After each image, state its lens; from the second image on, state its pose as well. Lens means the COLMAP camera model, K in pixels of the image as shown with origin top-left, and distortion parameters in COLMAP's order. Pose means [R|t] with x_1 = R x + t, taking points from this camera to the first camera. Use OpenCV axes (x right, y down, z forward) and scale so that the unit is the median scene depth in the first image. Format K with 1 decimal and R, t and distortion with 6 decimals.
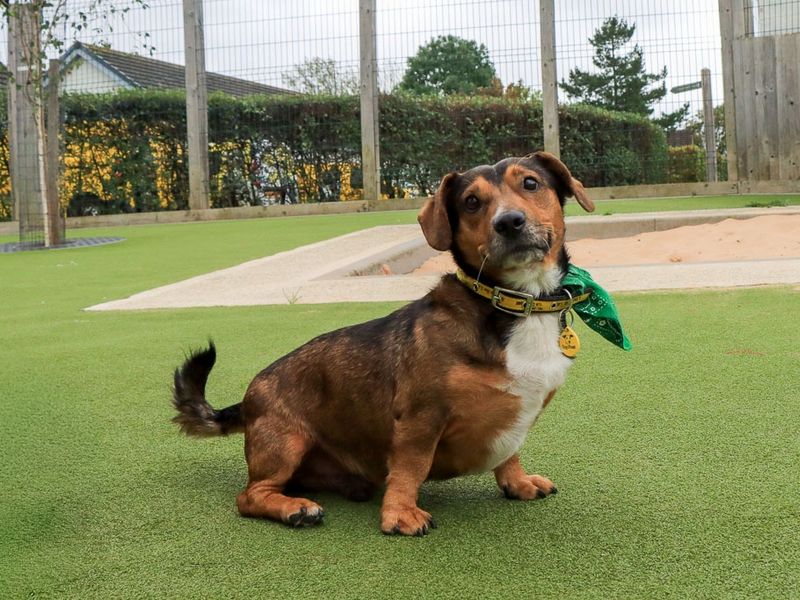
lens RADIAL K [[2213.8, 0, 400.0], [0, 2213.8, 300.0], [0, 0, 1]] dist [-0.174169, 0.684060]
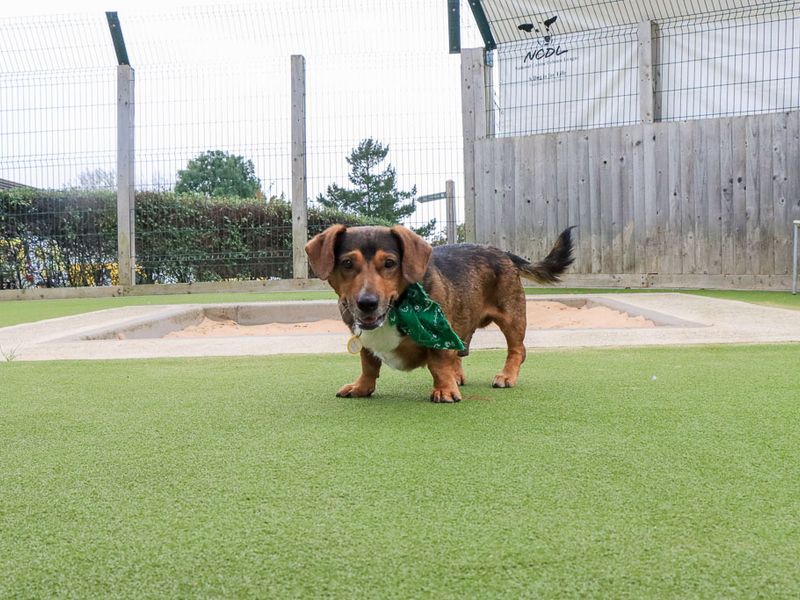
lens RADIAL K [[3039.5, 0, 400.0], [0, 3039.5, 300.0], [0, 0, 1]] dist [-0.147377, -1.091793]
pose [[0.990665, 0.019863, 0.134865, -0.081939], [-0.021410, 0.999720, 0.010031, -0.058526], [-0.134628, -0.012825, 0.990813, -0.453422]]
